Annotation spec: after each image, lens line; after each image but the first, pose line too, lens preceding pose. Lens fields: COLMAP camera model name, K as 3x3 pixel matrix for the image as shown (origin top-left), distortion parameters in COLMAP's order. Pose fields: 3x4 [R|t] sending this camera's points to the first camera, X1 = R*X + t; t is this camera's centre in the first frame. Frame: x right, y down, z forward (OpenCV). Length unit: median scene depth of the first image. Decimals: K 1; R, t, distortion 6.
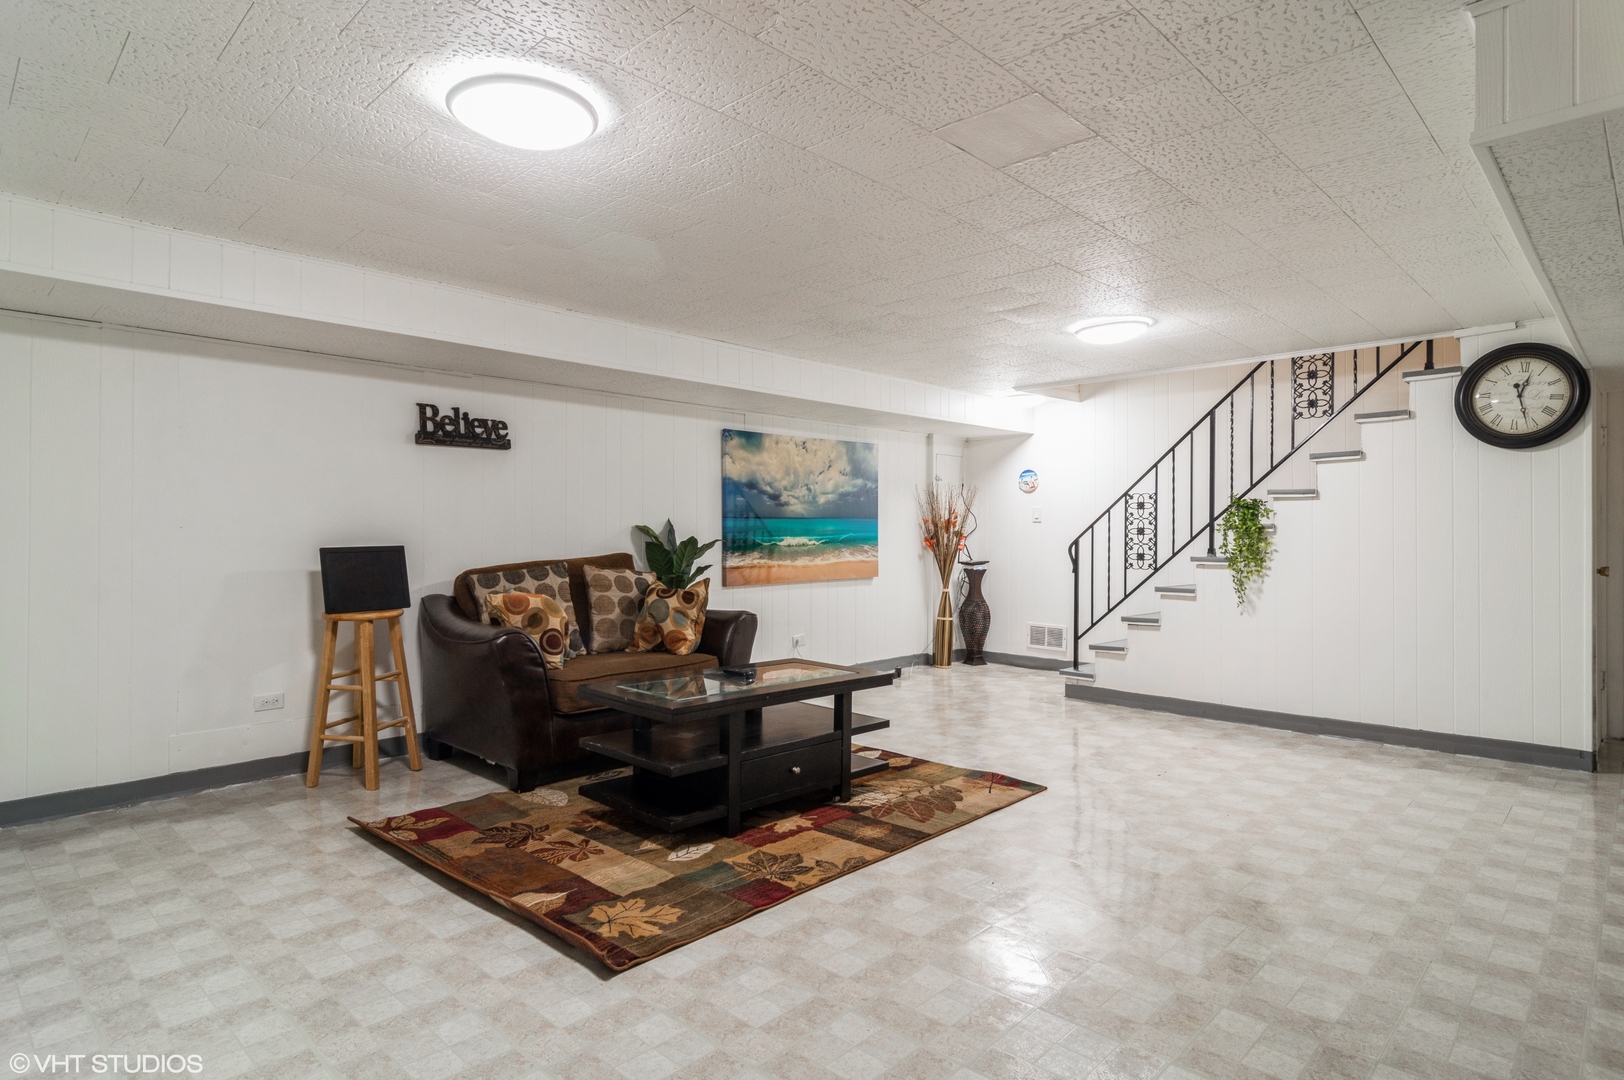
lens RADIAL K [[878.3, 0, 804.5], [0, 878.3, 538.1], [0, 0, 1]] dist [0.004653, -0.000133]
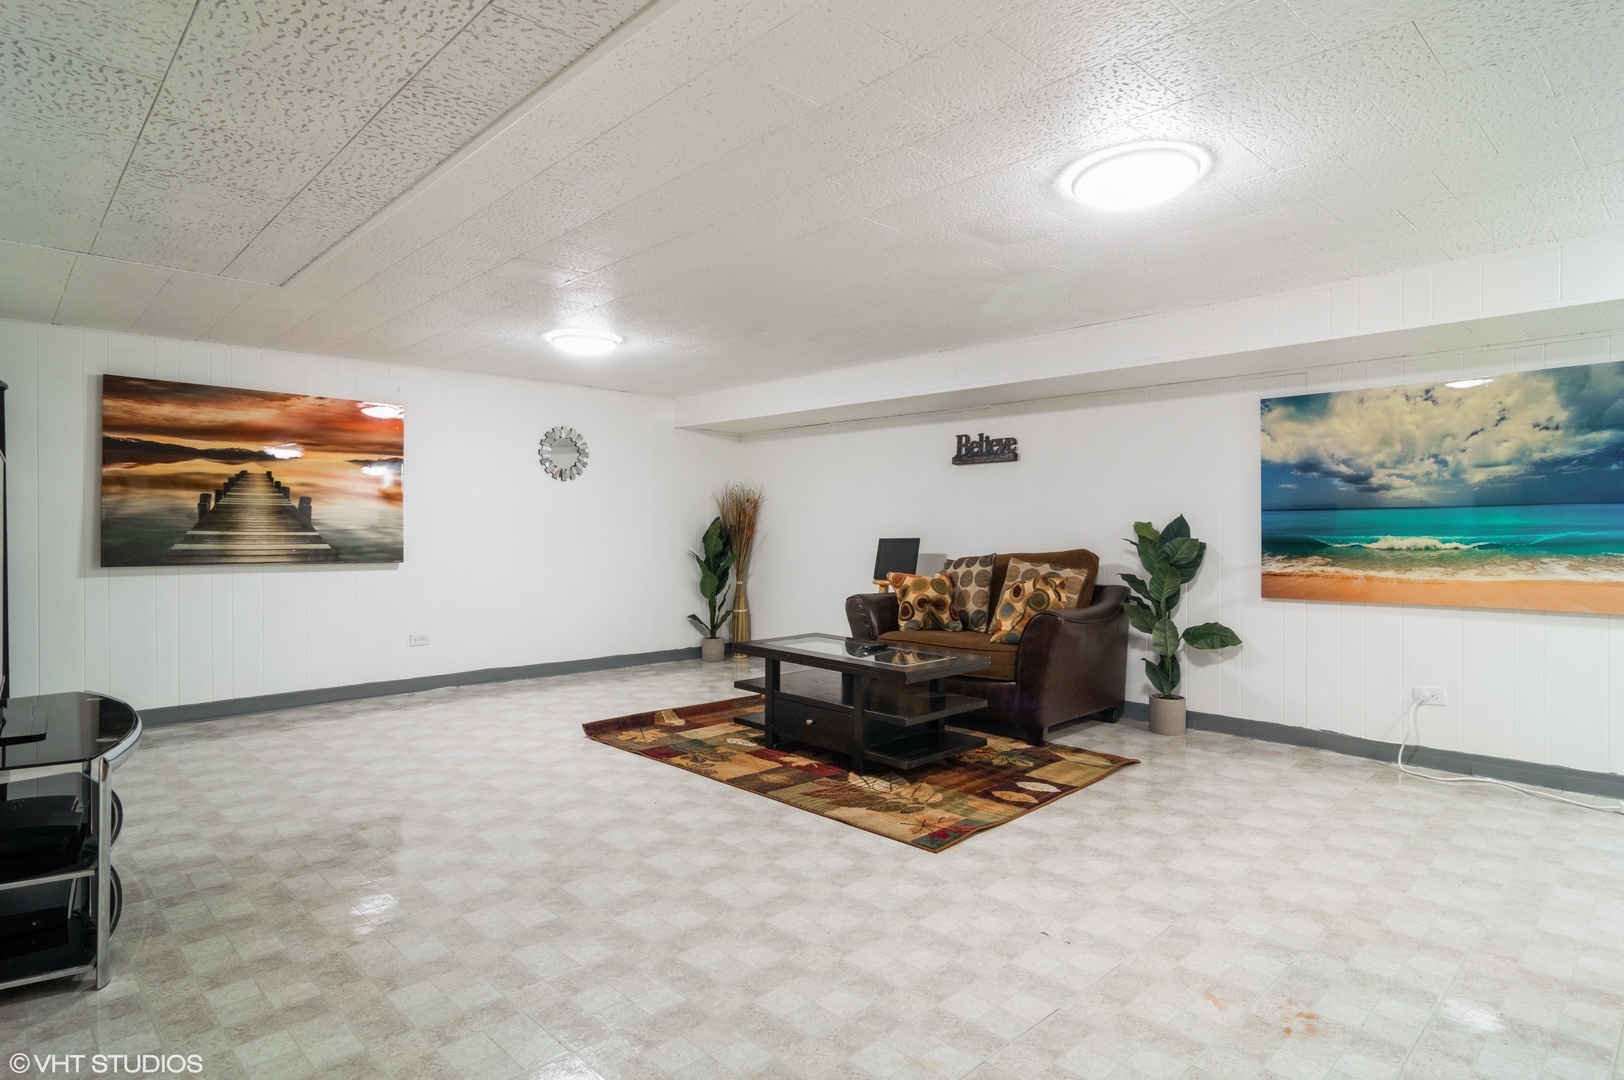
lens RADIAL K [[878.3, 0, 807.4], [0, 878.3, 536.5], [0, 0, 1]] dist [0.004653, -0.000133]
pose [[-0.031525, 0.007618, -0.999474, 0.929563], [-0.008961, 0.999929, 0.007904, -0.003198], [0.999463, 0.009206, -0.031455, 0.791210]]
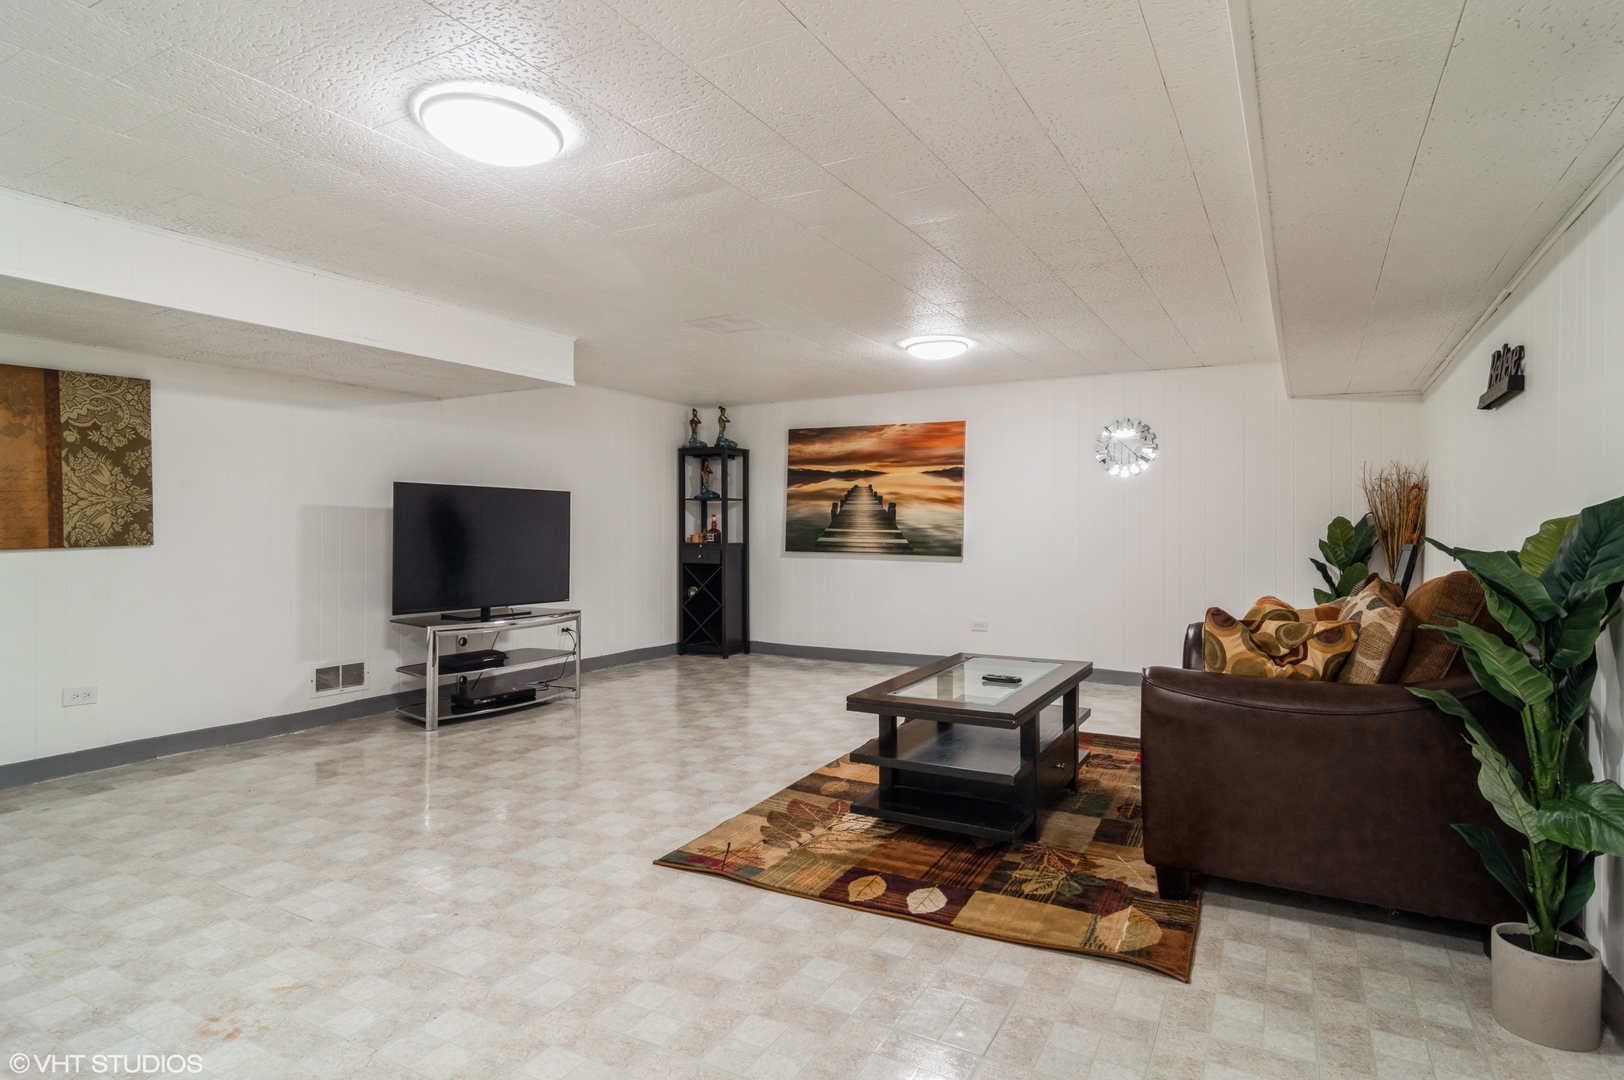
lens RADIAL K [[878.3, 0, 808.8], [0, 878.3, 539.9], [0, 0, 1]] dist [0.004653, -0.000133]
pose [[-0.965125, -0.003301, -0.261770, 0.301352], [-0.009373, 0.999715, 0.021950, -0.008681], [0.261623, 0.023638, -0.964881, 1.531928]]
